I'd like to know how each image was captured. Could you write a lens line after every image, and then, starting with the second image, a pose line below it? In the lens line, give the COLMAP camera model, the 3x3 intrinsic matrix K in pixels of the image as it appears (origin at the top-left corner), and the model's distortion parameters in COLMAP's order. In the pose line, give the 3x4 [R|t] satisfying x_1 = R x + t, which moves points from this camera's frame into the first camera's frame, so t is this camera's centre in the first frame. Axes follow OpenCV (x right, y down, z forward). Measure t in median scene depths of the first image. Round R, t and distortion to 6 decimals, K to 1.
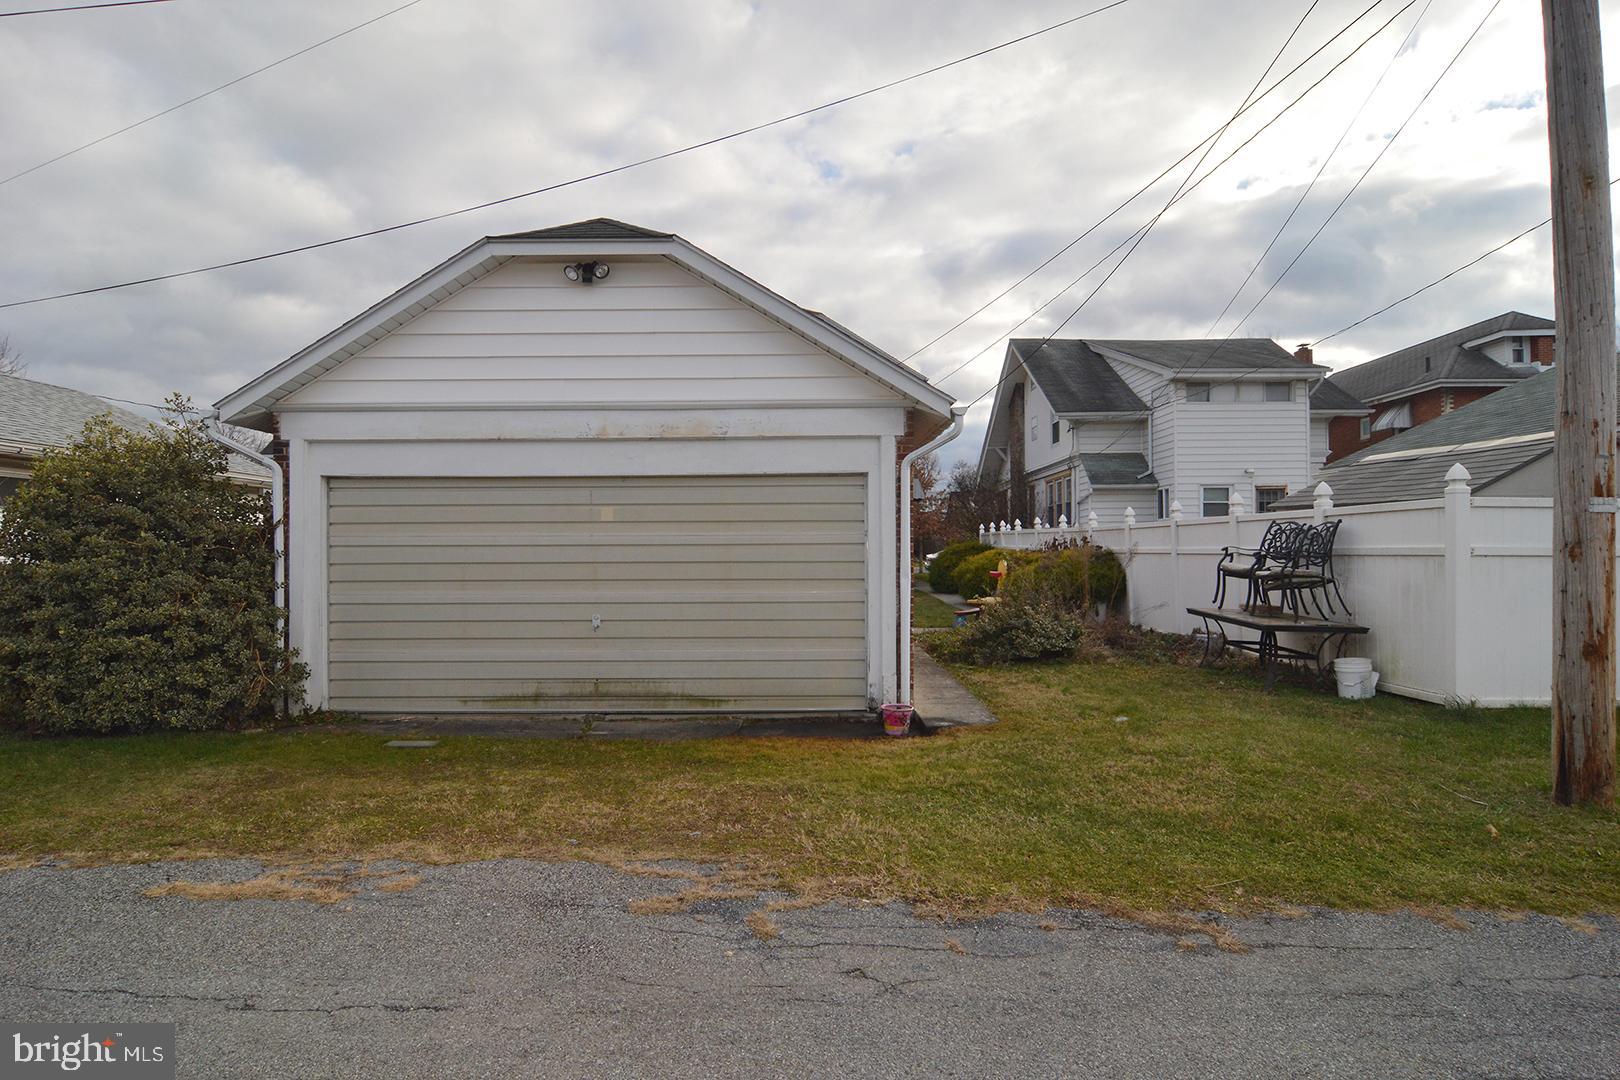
lens RADIAL K [[880.7, 0, 805.8], [0, 880.7, 547.4], [0, 0, 1]] dist [-0.004680, -0.009940]
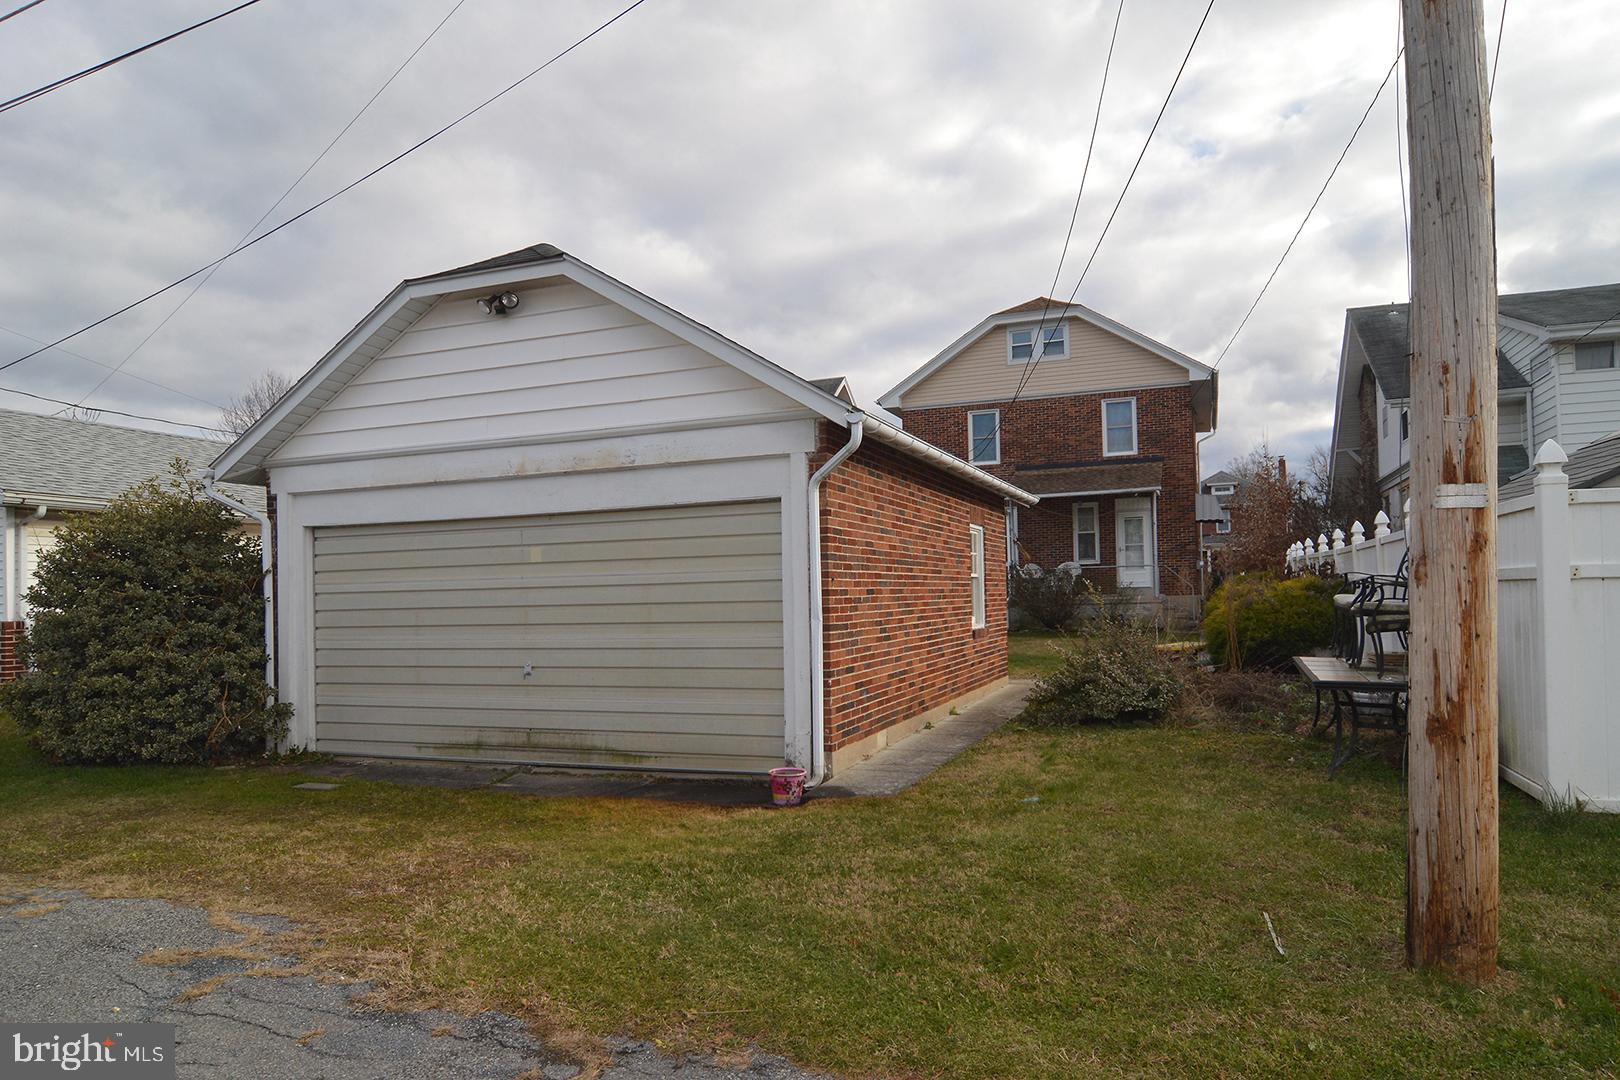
lens RADIAL K [[995.6, 0, 849.8], [0, 995.6, 578.5], [0, 0, 1]] dist [-0.003818, -0.014354]
pose [[0.939772, -0.022306, -0.341073, 0.463989], [0.019866, 0.999746, -0.010644, 0.005910], [0.341224, 0.003227, 0.939976, 0.110370]]
